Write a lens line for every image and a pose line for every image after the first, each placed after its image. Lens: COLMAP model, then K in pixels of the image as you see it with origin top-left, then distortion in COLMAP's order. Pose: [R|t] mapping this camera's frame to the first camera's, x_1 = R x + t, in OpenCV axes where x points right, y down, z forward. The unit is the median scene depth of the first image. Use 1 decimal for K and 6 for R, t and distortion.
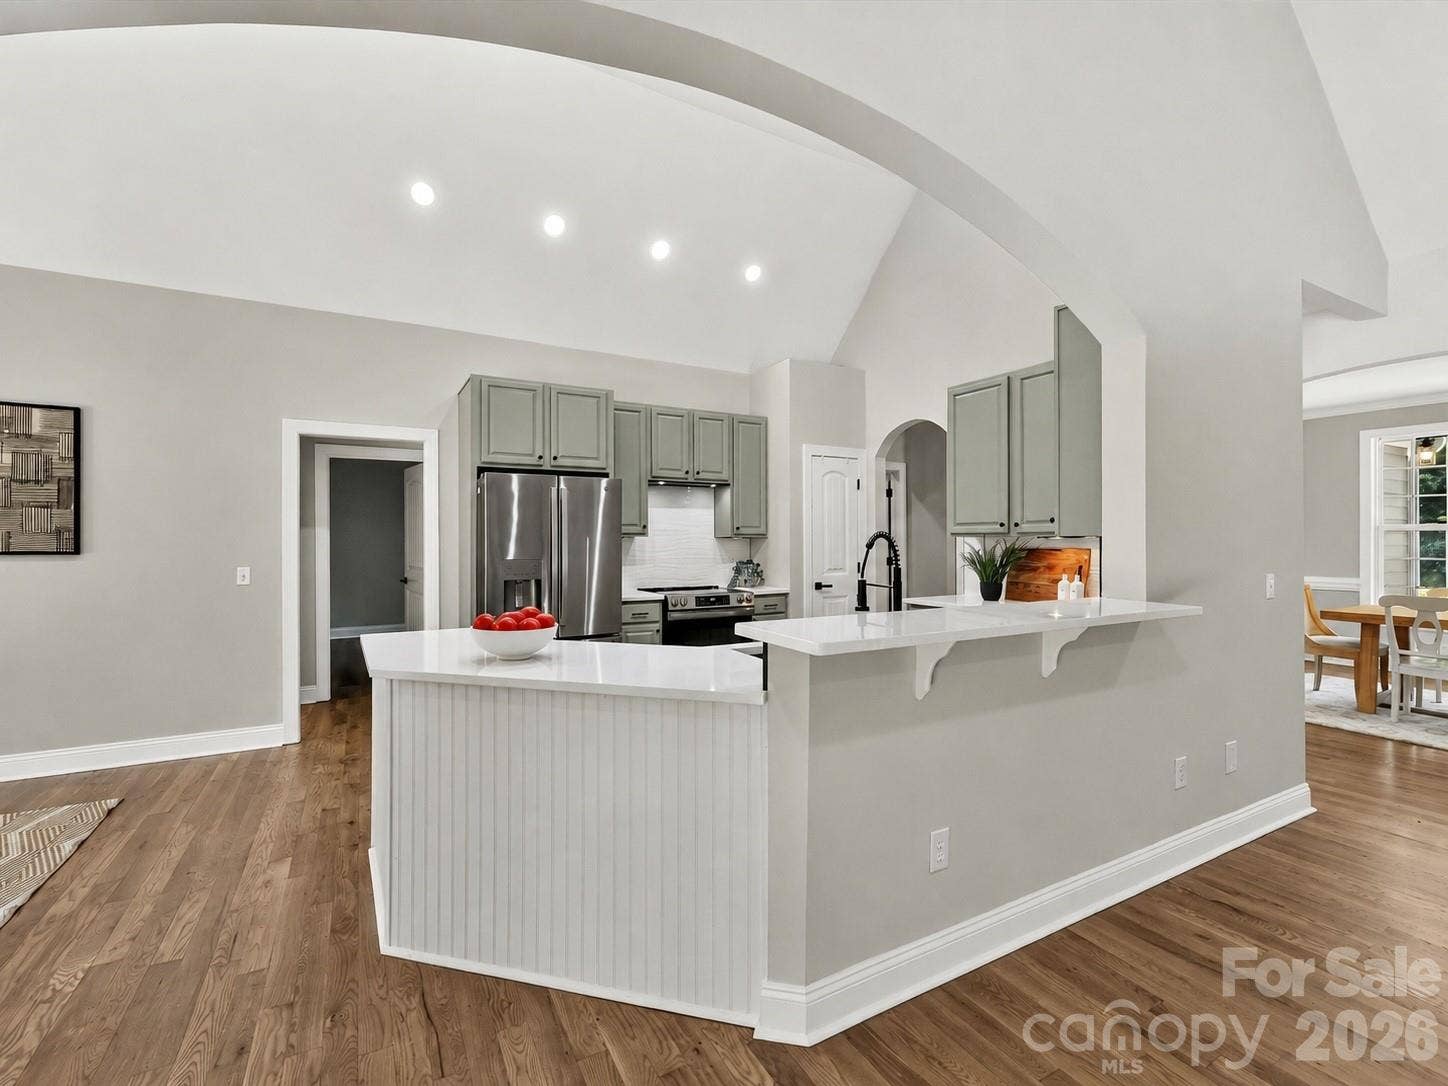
lens RADIAL K [[646.5, 0, 715.3], [0, 646.5, 540.5], [0, 0, 1]] dist [0.003430, -0.000360]
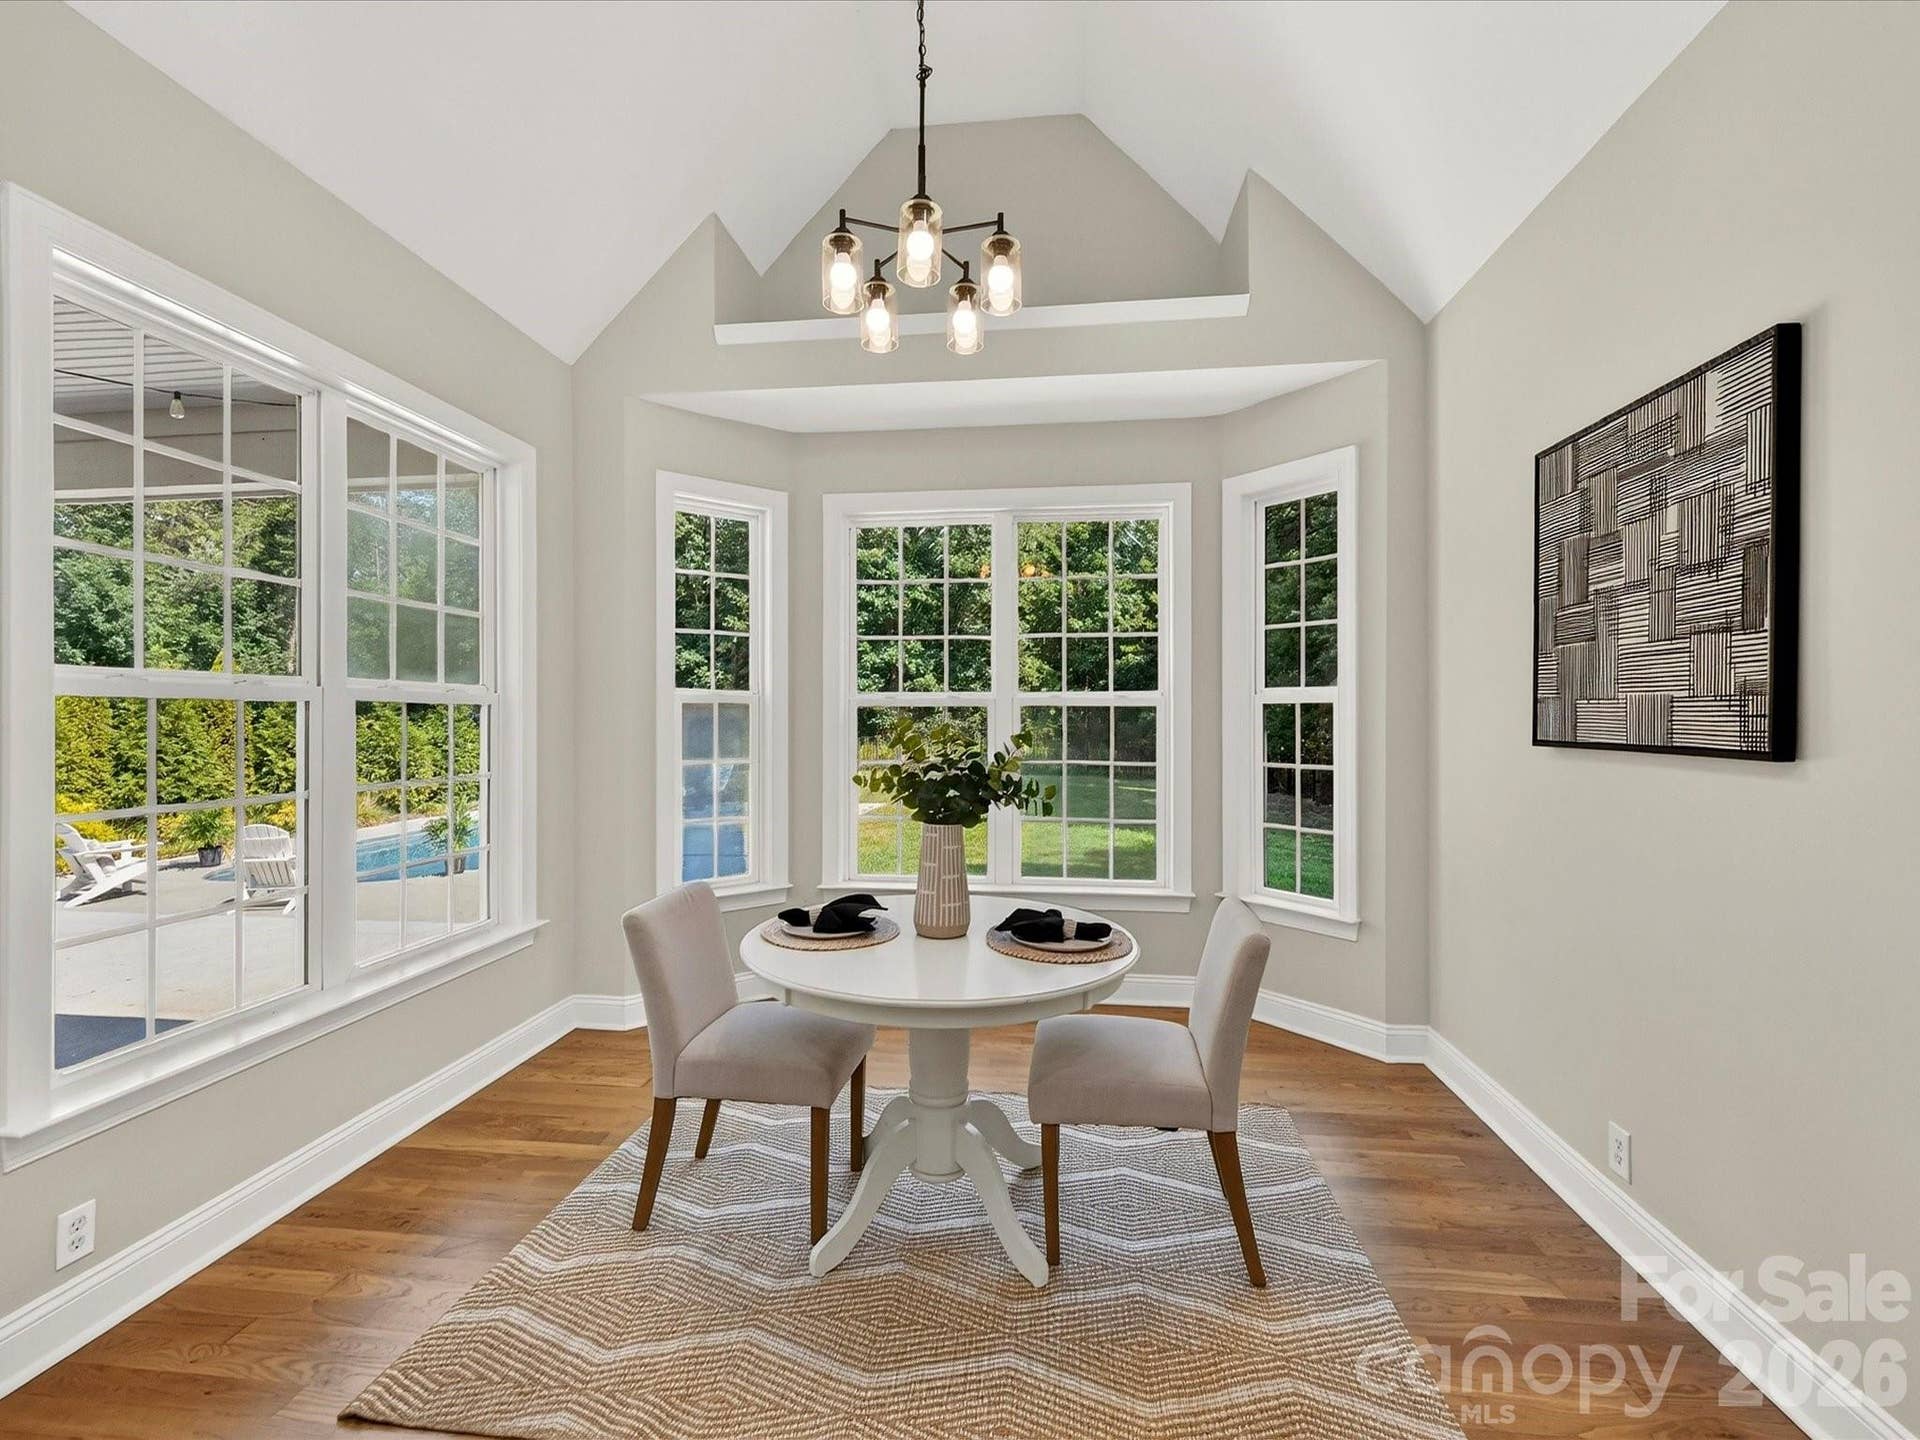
lens RADIAL K [[856.2, 0, 956.7], [0, 856.2, 714.3], [0, 0, 1]] dist [0.015285, -0.019106]
pose [[-0.586383, 0.001492, -0.810033, -0.372637], [0.003144, 0.999995, -0.000434, -0.004045], [0.810028, -0.002801, -0.586385, 0.908934]]
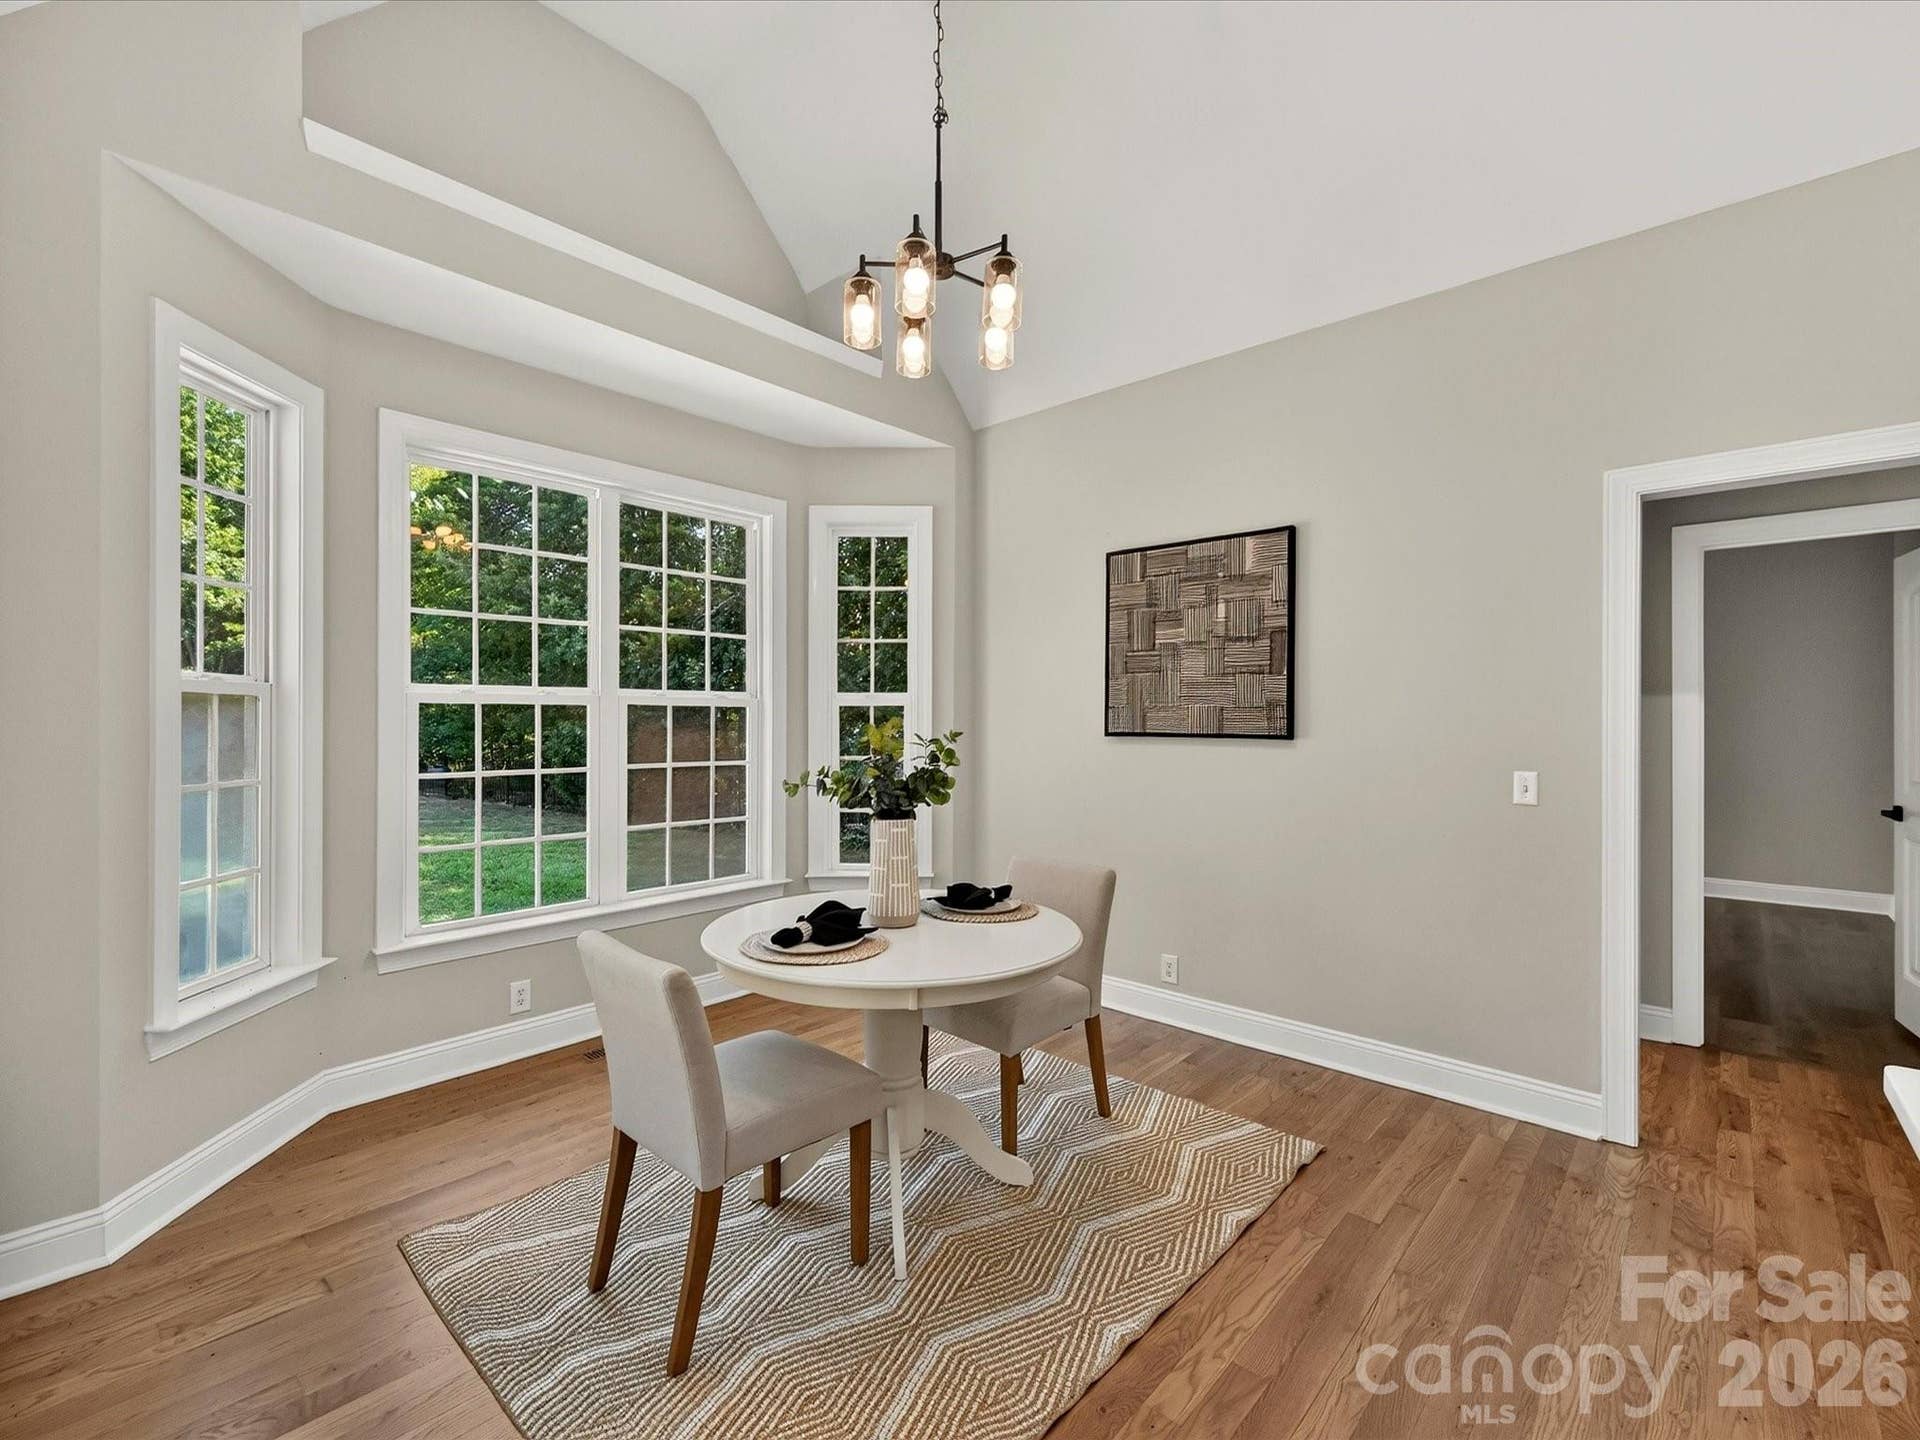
lens RADIAL K [[857.2, 0, 948.4], [0, 857.2, 716.6], [0, 0, 1]] dist [0.003430, -0.000360]
pose [[0.321143, 0.004295, -0.947021, -0.238586], [-0.003025, 0.999989, 0.003509, -0.005079], [0.947026, 0.001737, 0.321153, 0.363606]]
